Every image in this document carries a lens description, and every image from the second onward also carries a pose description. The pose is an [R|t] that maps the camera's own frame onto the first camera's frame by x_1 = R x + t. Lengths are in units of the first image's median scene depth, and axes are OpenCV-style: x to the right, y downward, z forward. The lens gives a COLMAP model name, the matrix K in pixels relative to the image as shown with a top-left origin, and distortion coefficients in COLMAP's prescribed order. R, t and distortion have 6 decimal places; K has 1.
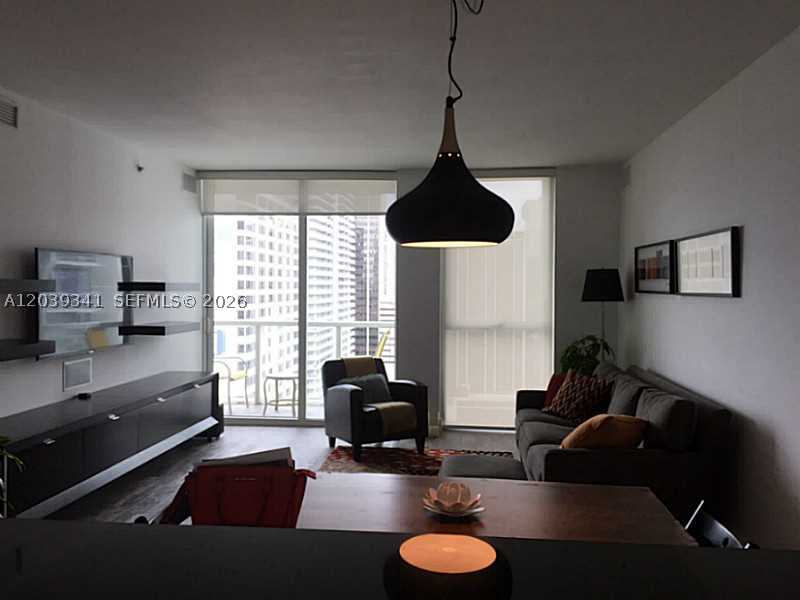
lens RADIAL K [[677.4, 0, 397.8], [0, 677.4, 314.5], [0, 0, 1]] dist [0.056387, -0.002803]
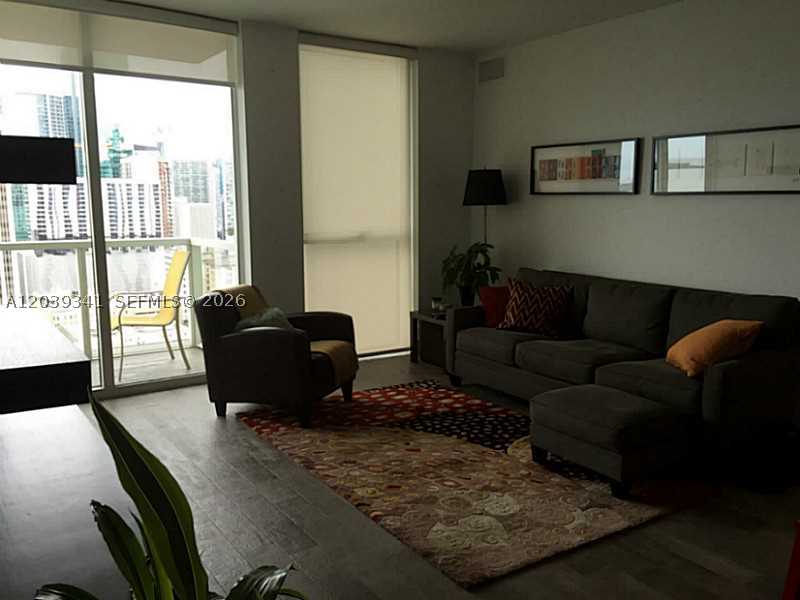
lens RADIAL K [[677.4, 0, 397.8], [0, 677.4, 314.5], [0, 0, 1]] dist [0.056387, -0.002803]
pose [[0.771180, -0.113305, 0.626453, -0.386788], [0.029746, 0.989373, 0.142327, -0.006685], [-0.635922, -0.091125, 0.766355, 0.342462]]
